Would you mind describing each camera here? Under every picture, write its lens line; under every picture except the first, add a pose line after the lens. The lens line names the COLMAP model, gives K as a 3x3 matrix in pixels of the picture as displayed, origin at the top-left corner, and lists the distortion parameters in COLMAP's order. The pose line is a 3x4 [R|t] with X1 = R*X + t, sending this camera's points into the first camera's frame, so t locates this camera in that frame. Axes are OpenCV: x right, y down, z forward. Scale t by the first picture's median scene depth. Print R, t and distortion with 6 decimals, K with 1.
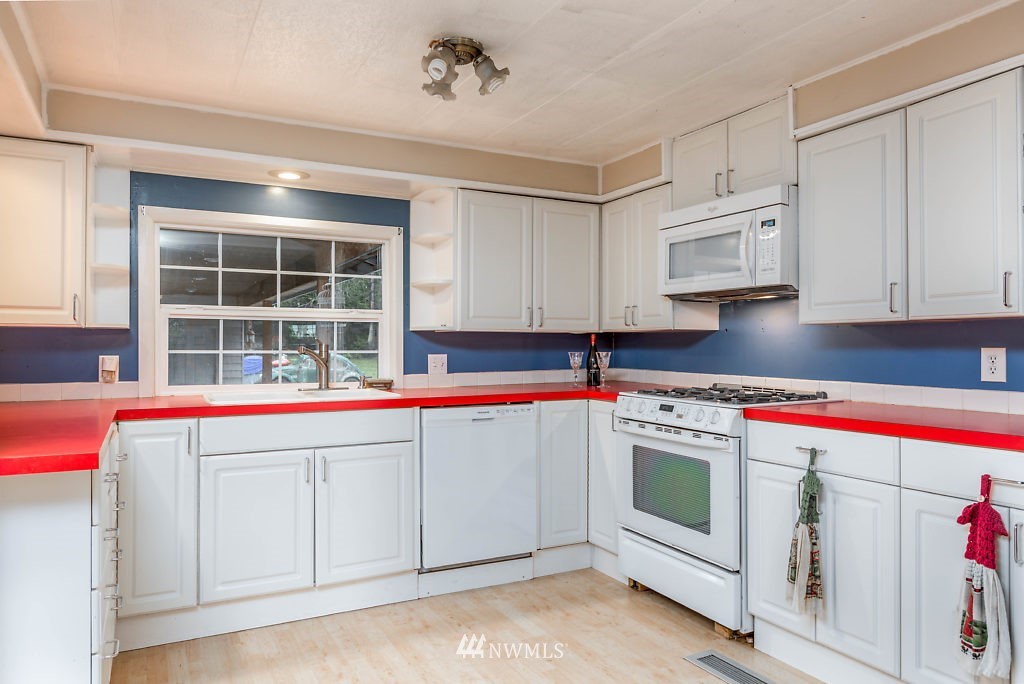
lens RADIAL K [[667.3, 0, 512.0], [0, 667.3, 342.0], [0, 0, 1]] dist [-0.002275, -0.002315]
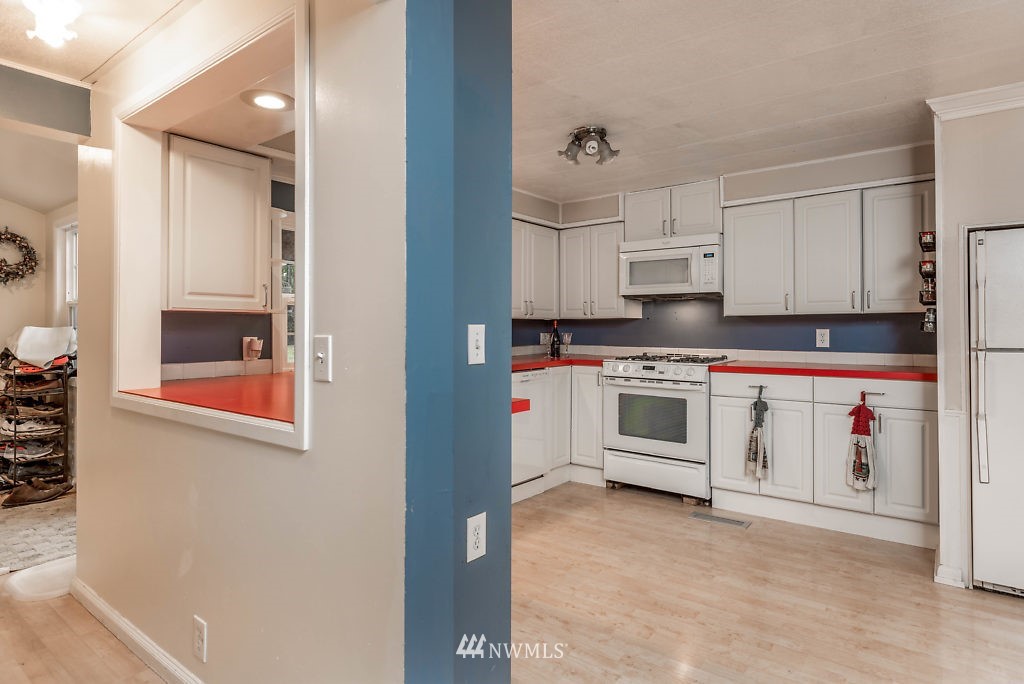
lens RADIAL K [[555.8, 0, 511.2], [0, 555.8, 327.5], [0, 0, 1]] dist [-0.003773, -0.000664]
pose [[0.909349, 0.000139, 0.416035, -0.628870], [-0.001266, 0.999996, 0.002432, 0.000579], [-0.416033, -0.002739, 0.909345, -0.061612]]
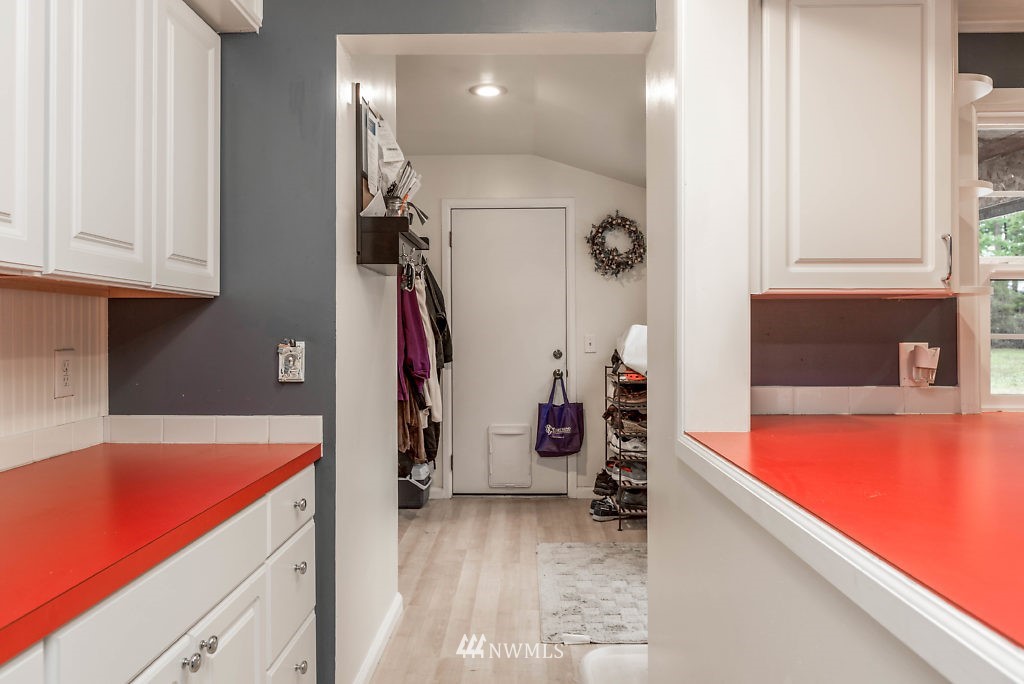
lens RADIAL K [[719.9, 0, 510.4], [0, 719.9, 326.9], [0, 0, 1]] dist [0.004926, 0.000244]
pose [[0.871849, -0.004449, -0.489754, -0.638904], [0.006115, 0.999980, 0.001803, 0.002890], [0.489736, -0.004567, 0.871859, 0.266991]]
